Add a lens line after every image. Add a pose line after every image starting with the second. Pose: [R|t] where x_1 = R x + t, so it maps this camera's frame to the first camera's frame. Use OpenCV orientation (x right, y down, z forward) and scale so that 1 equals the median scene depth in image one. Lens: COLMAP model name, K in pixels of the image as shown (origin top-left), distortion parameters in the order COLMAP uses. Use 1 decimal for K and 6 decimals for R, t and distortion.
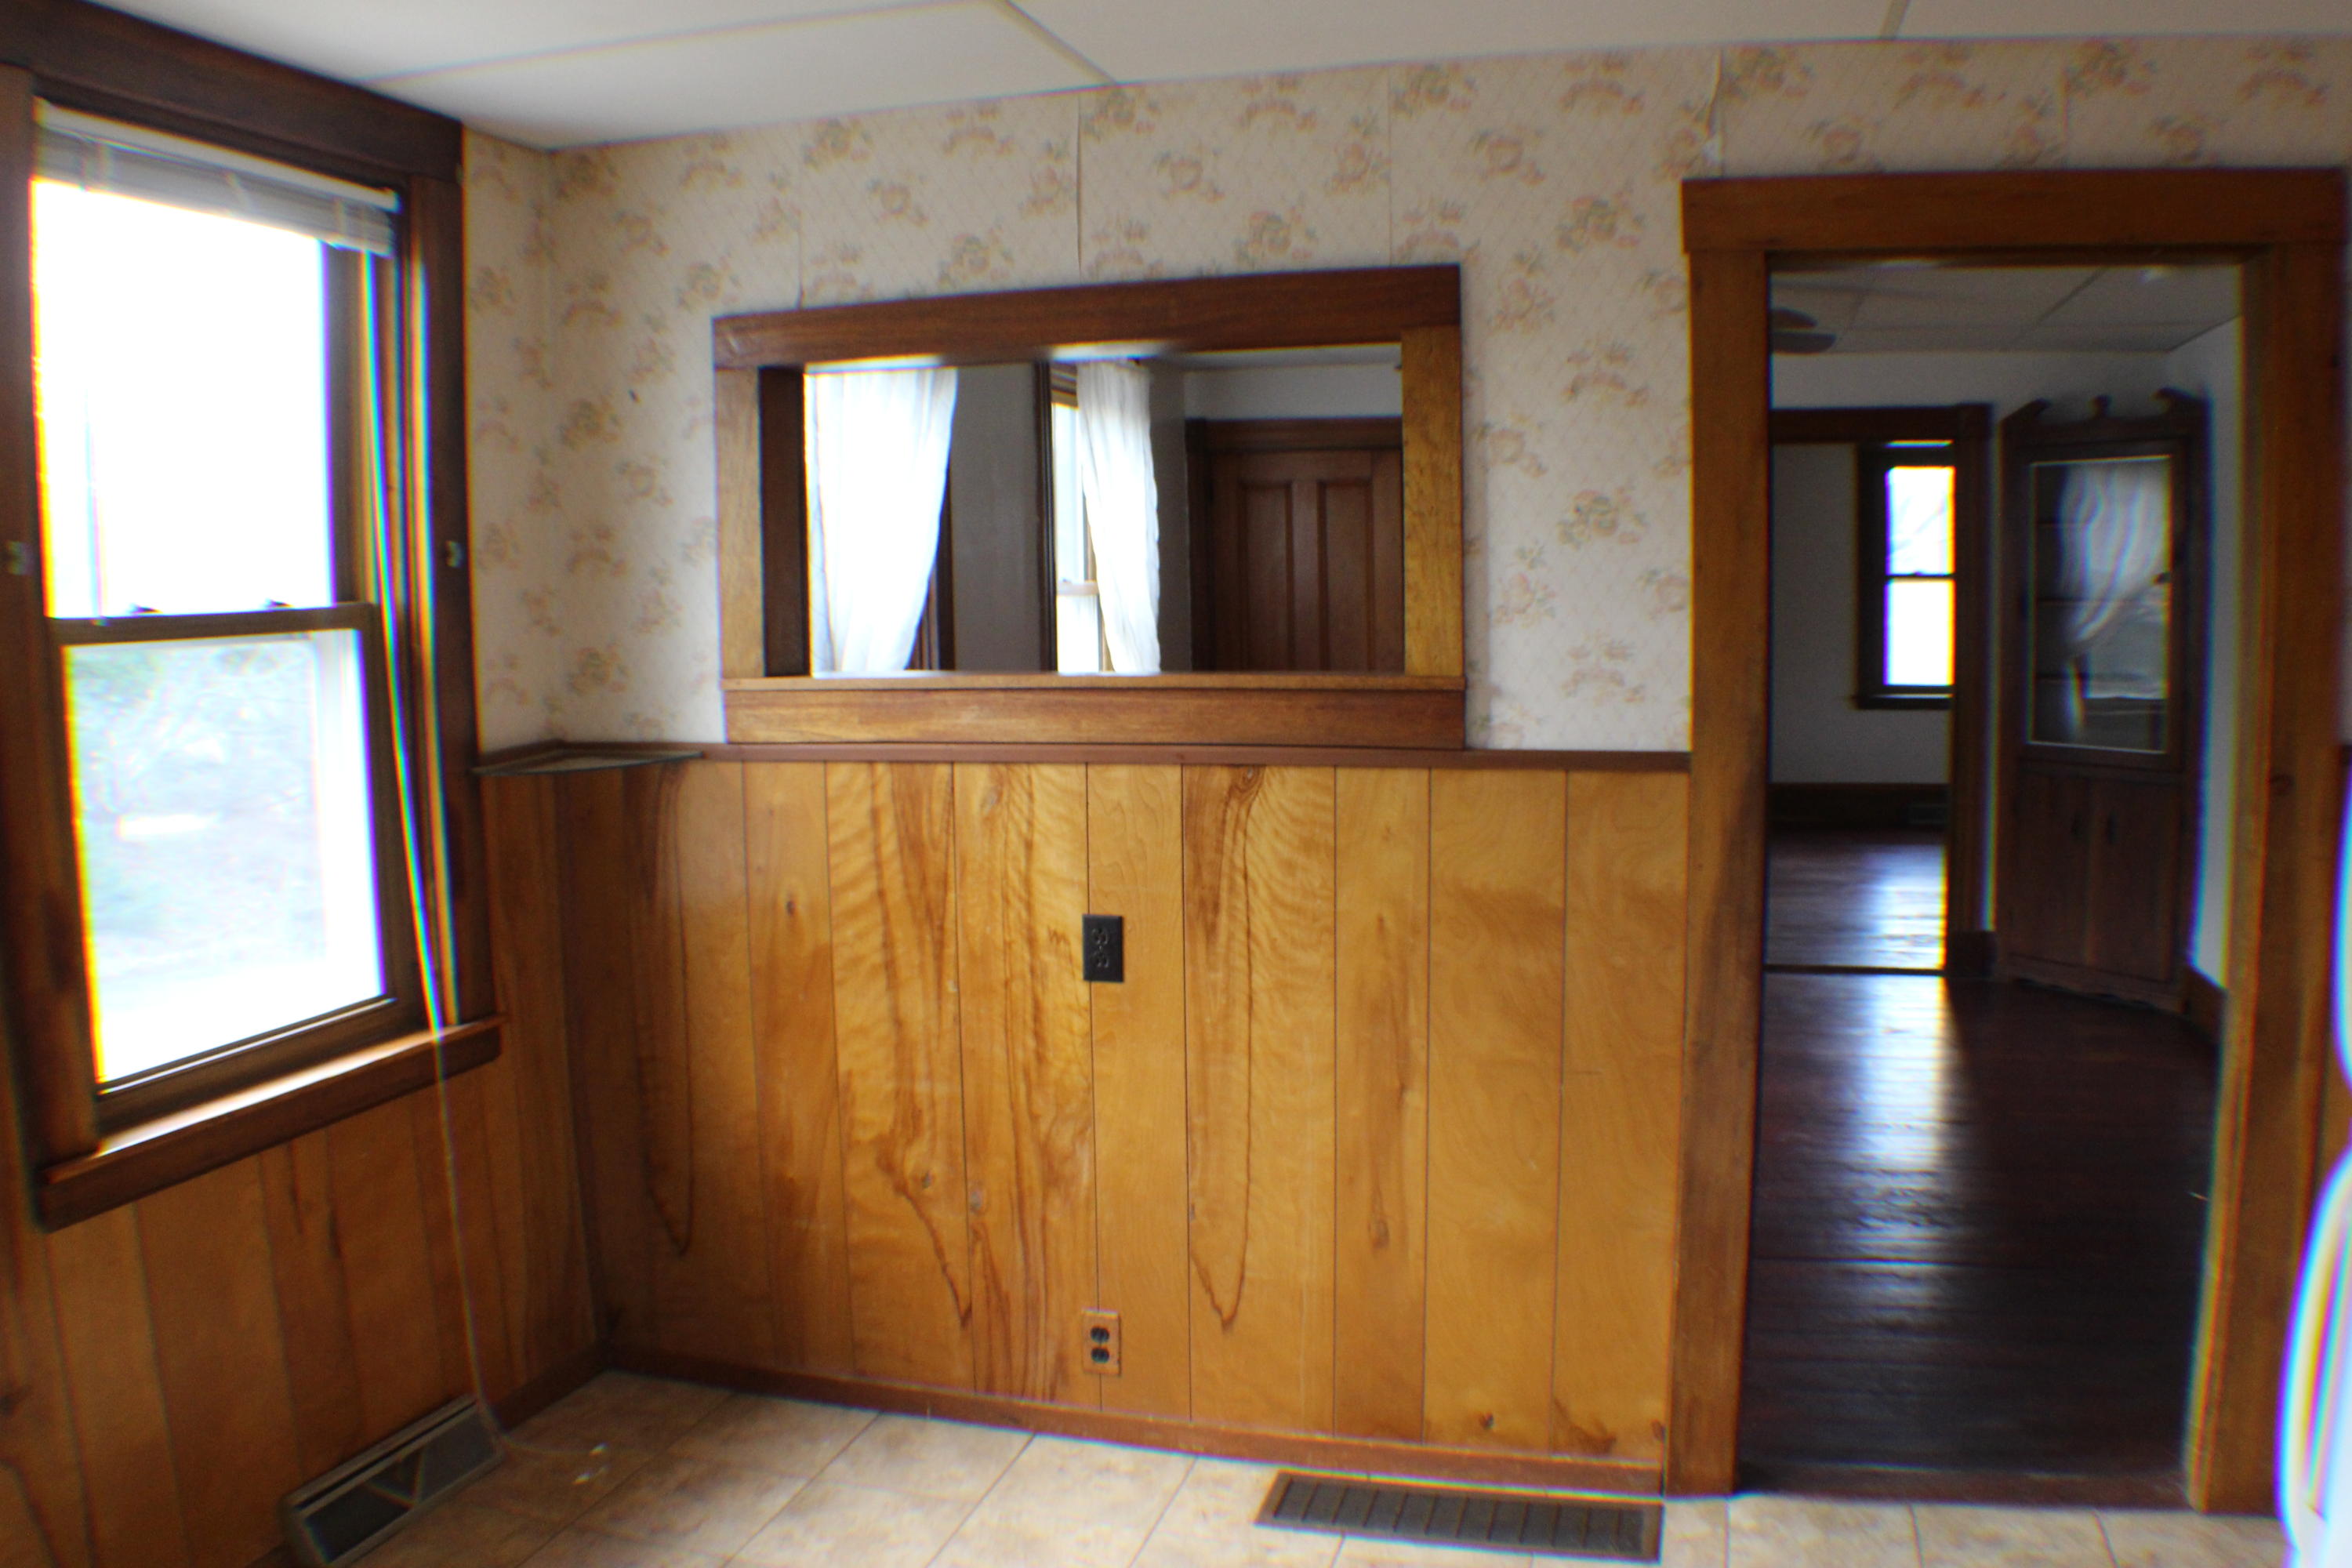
lens RADIAL K [[1867.1, 0, 1176.0], [0, 1867.1, 784.0], [0, 0, 1]] dist [-0.240762, 0.090952]
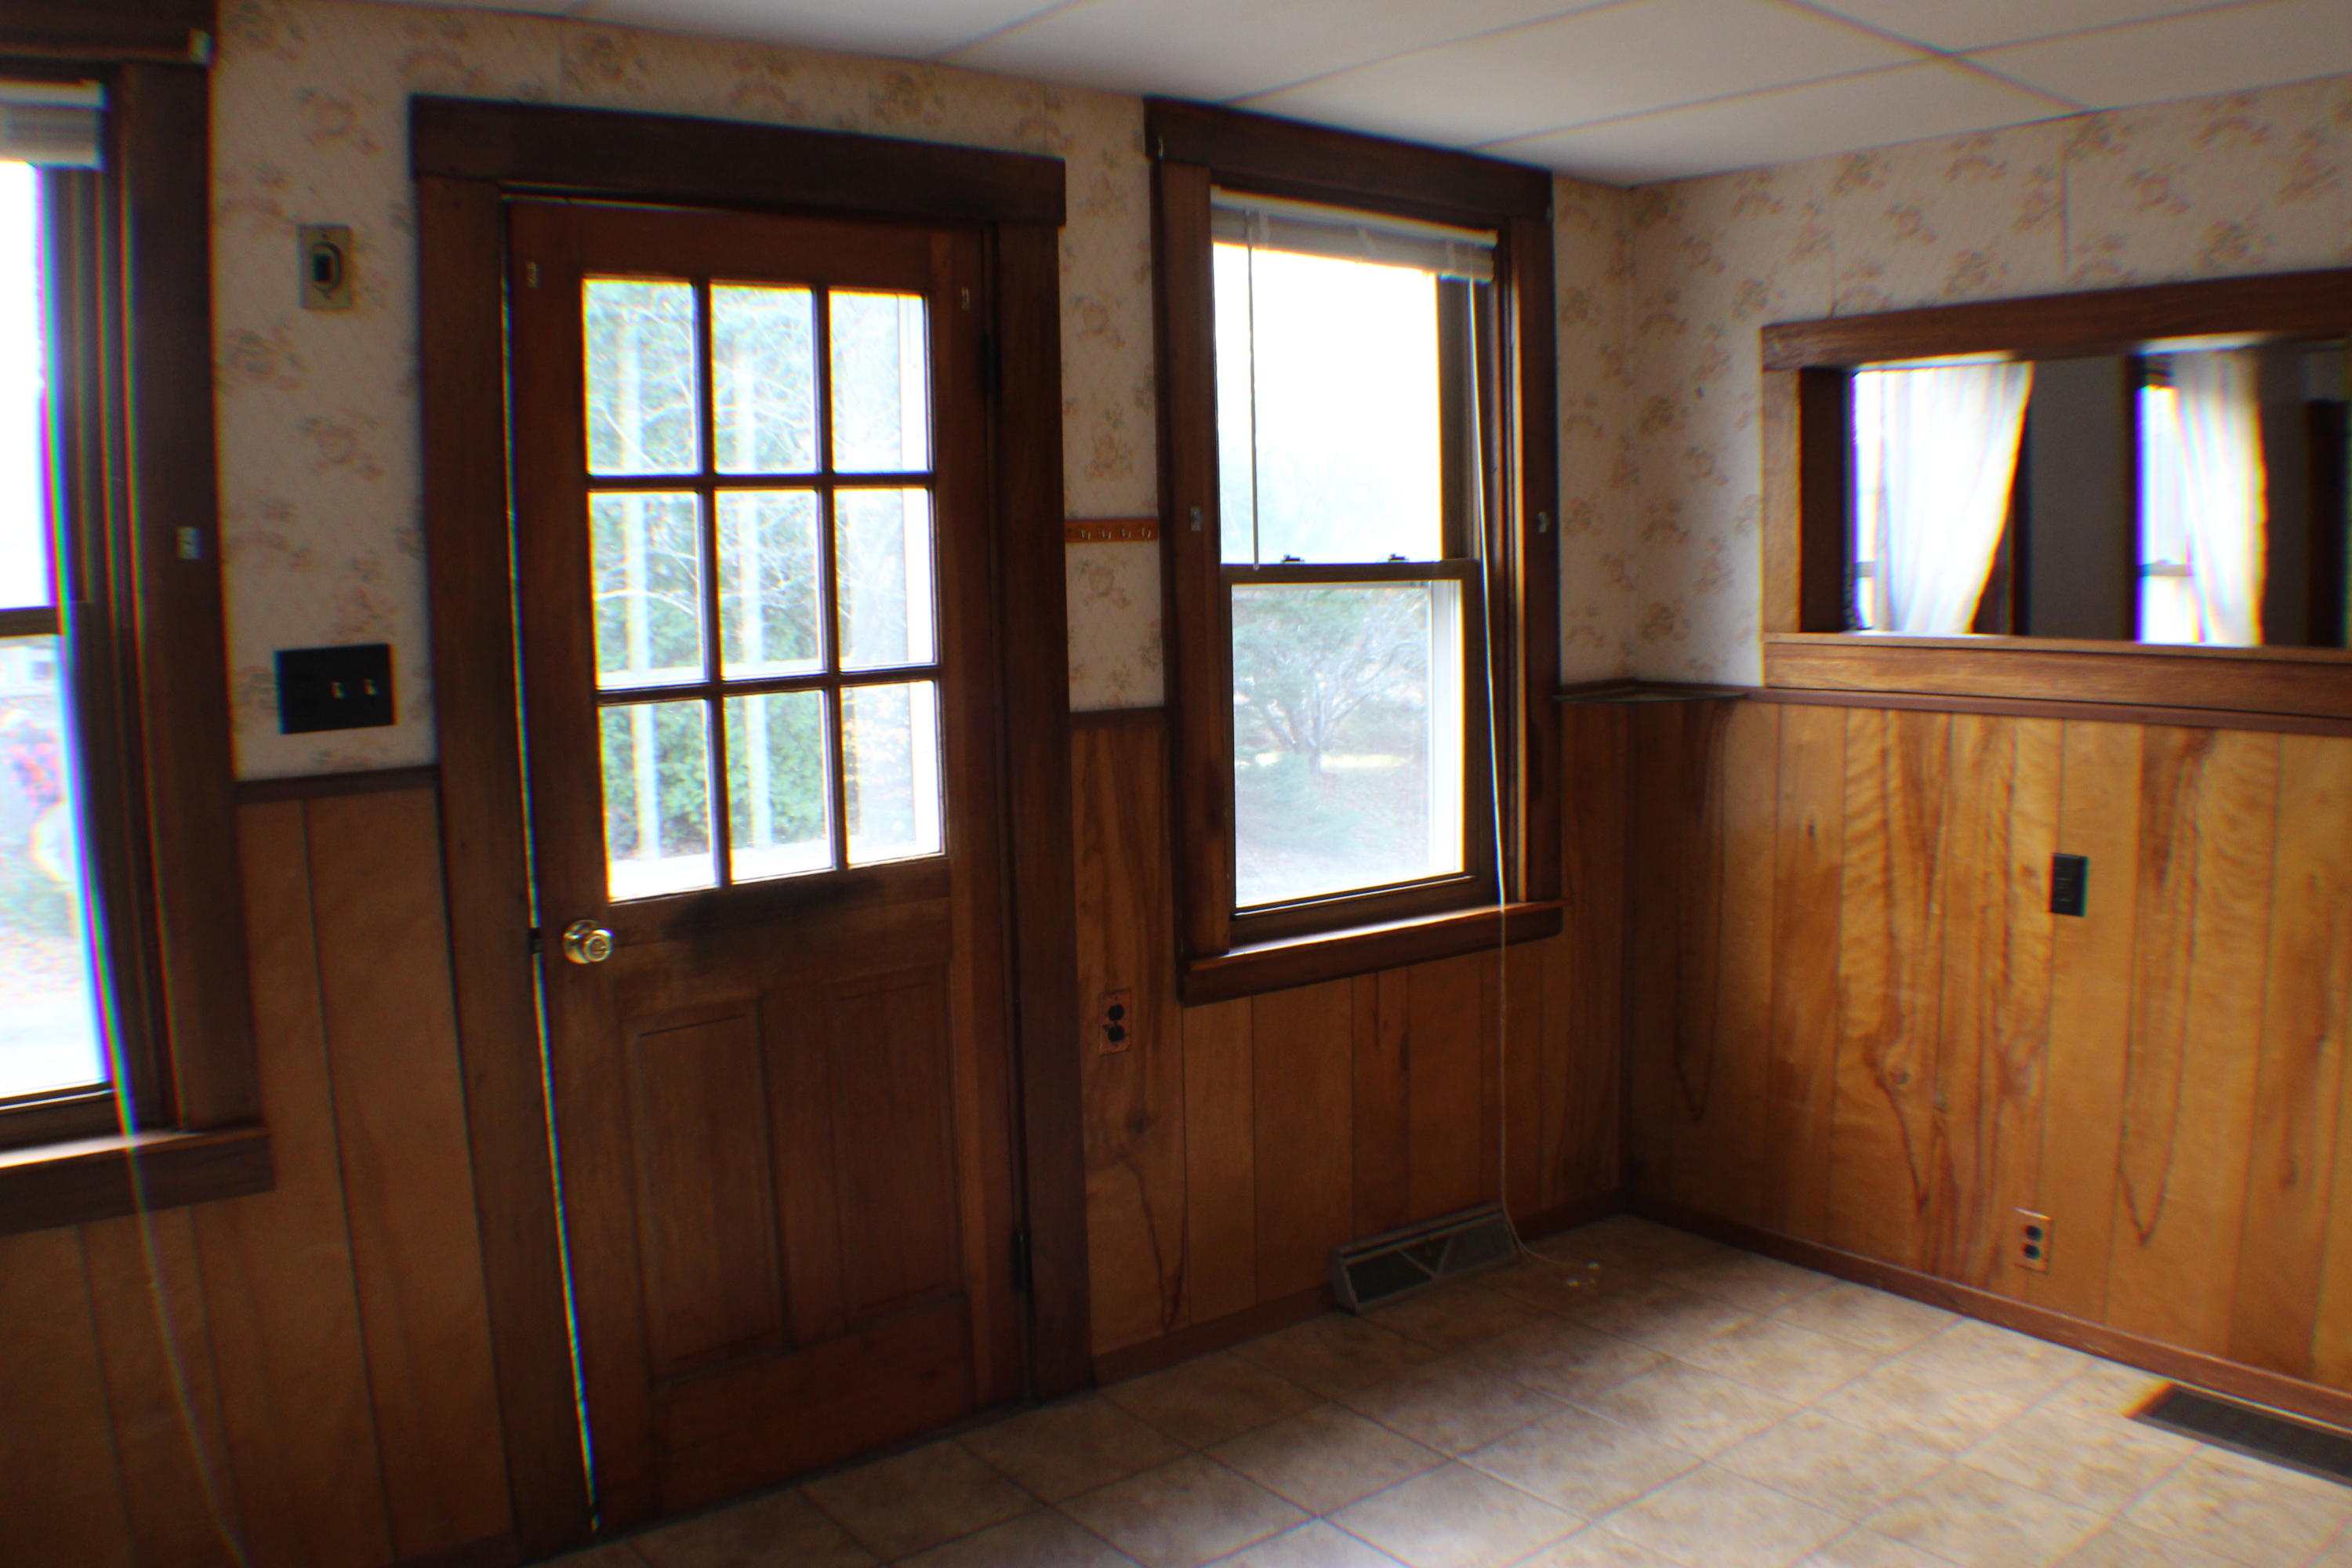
lens RADIAL K [[1867.1, 0, 1176.0], [0, 1867.1, 784.0], [0, 0, 1]] dist [-0.240762, 0.090952]
pose [[0.805021, 0.067453, -0.589399, 0.147629], [-0.058274, 0.997701, 0.034588, 0.022077], [0.590377, 0.006503, 0.807101, -0.168389]]
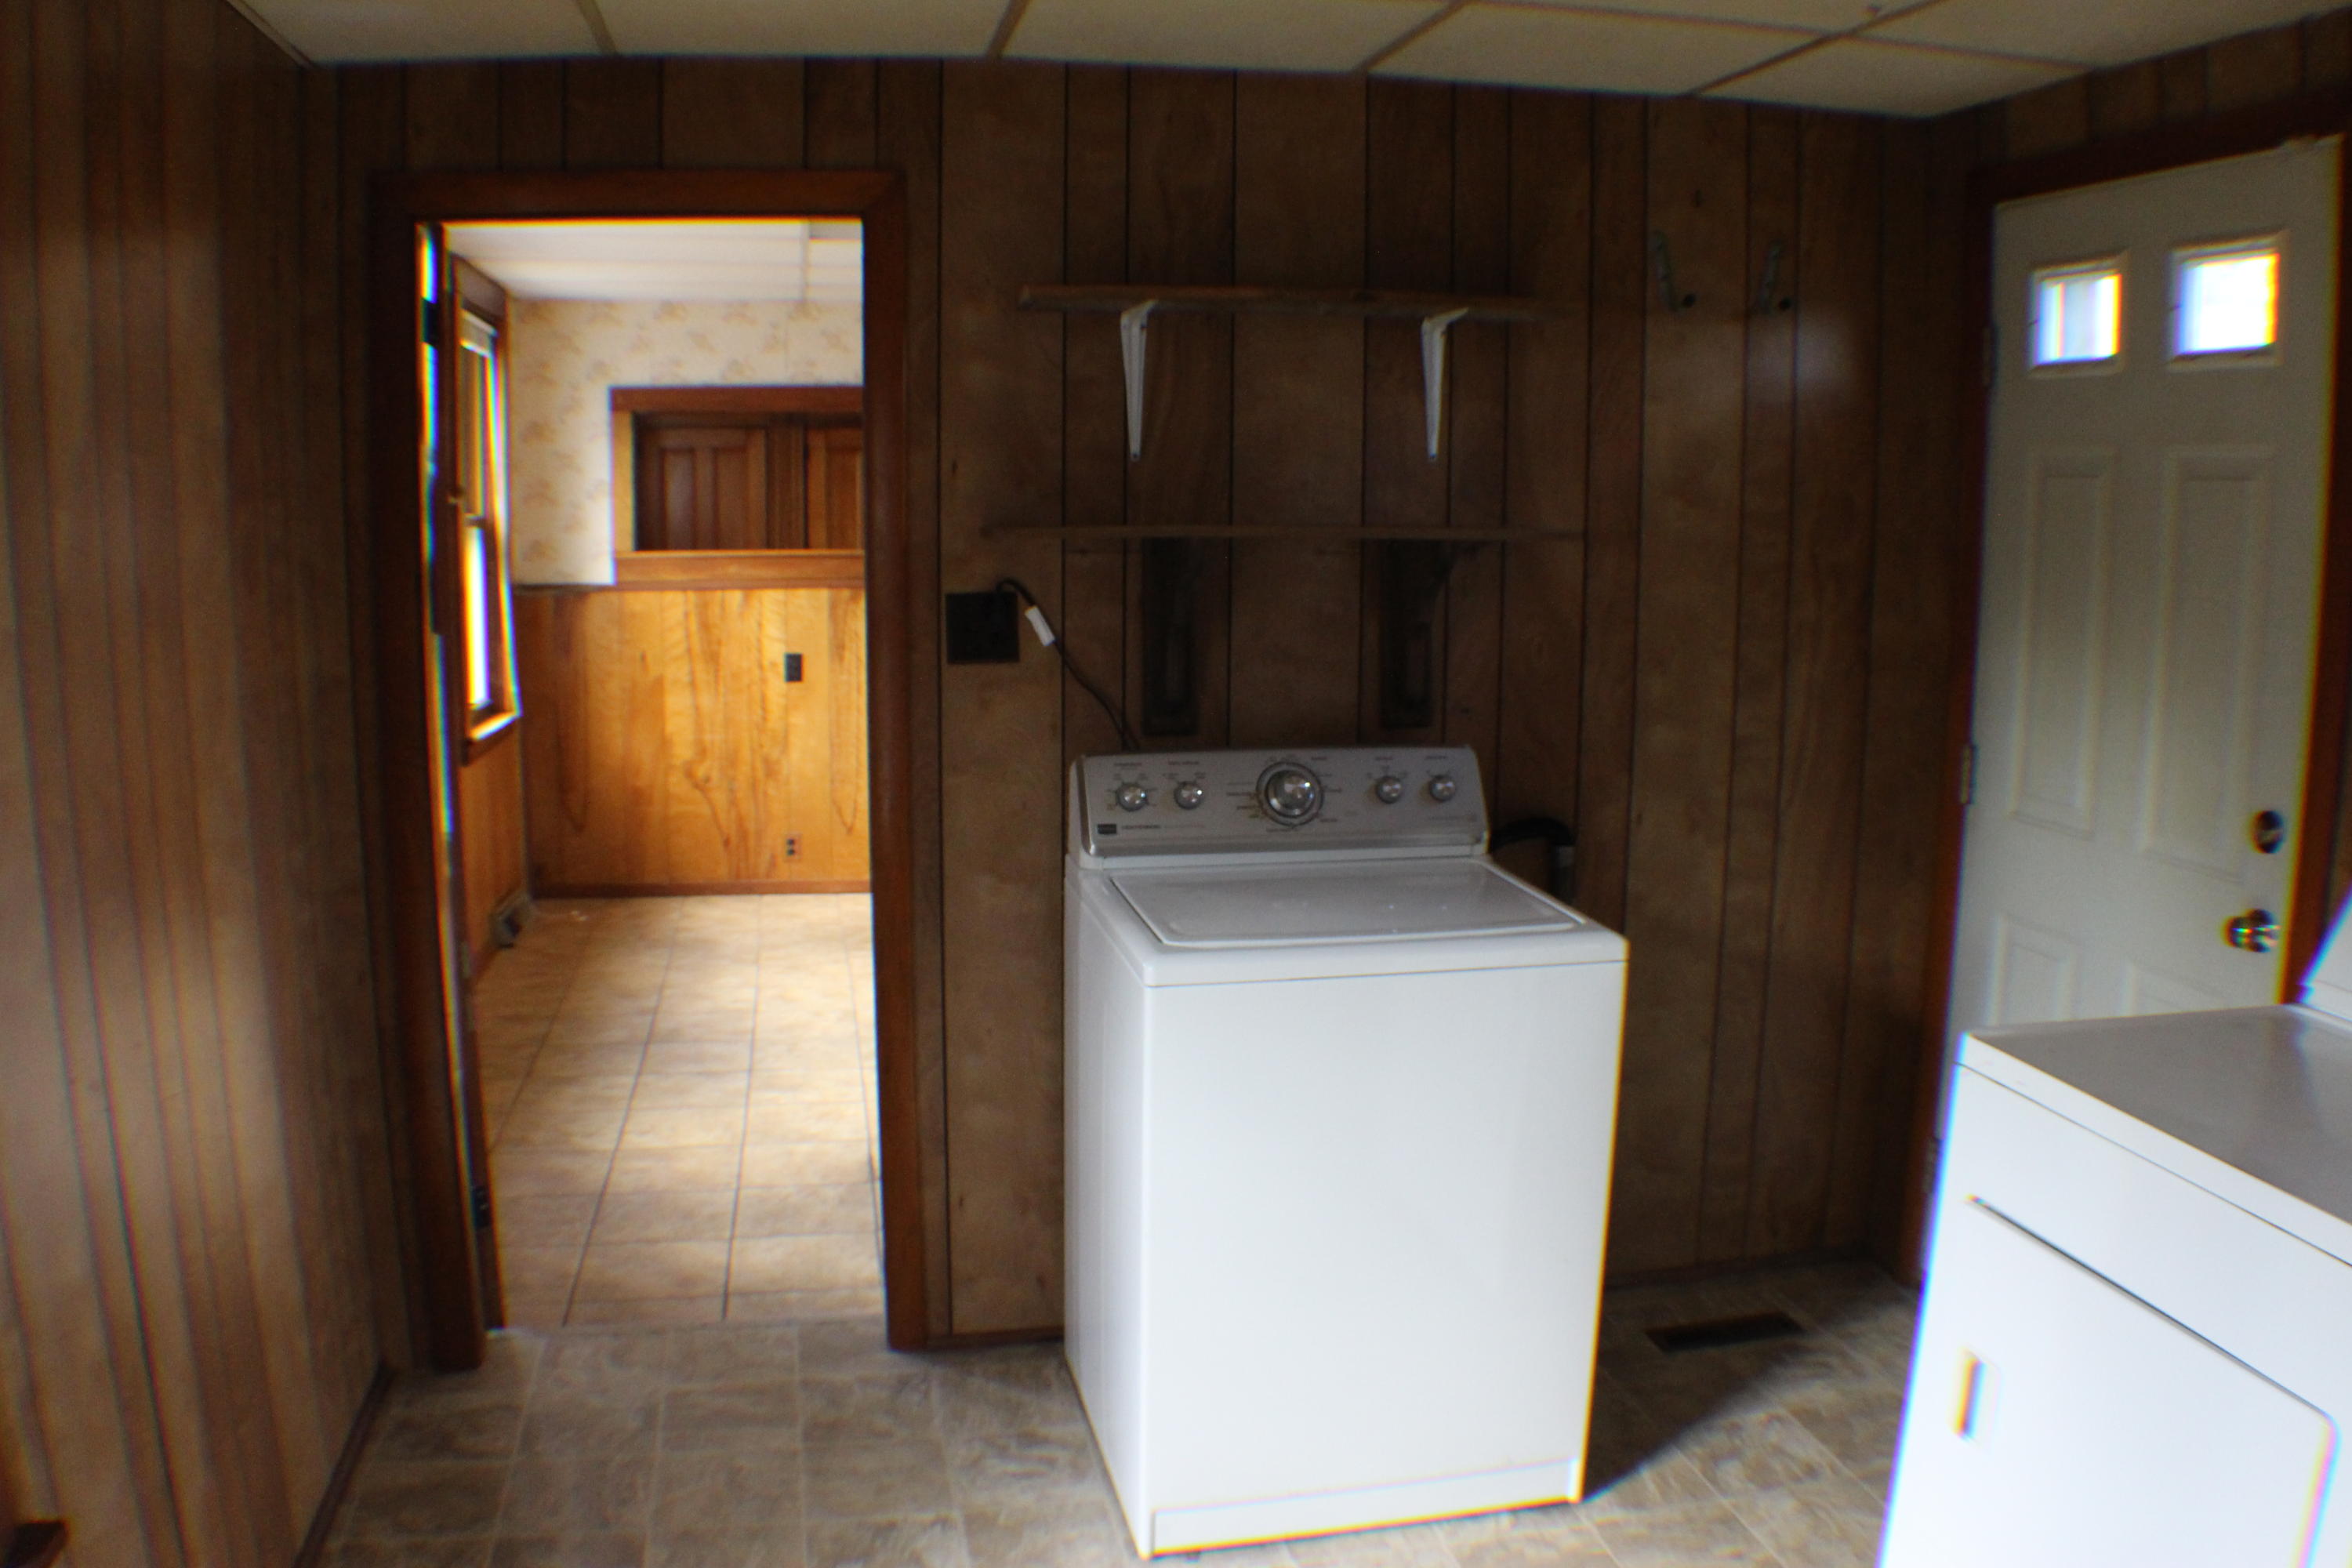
lens RADIAL K [[1867.1, 0, 1176.0], [0, 1867.1, 784.0], [0, 0, 1]] dist [-0.240762, 0.090952]
pose [[0.888668, -0.045810, 0.456258, -0.664650], [0.027764, 0.998547, 0.046180, 0.137739], [-0.457711, -0.028371, 0.888648, -1.257670]]
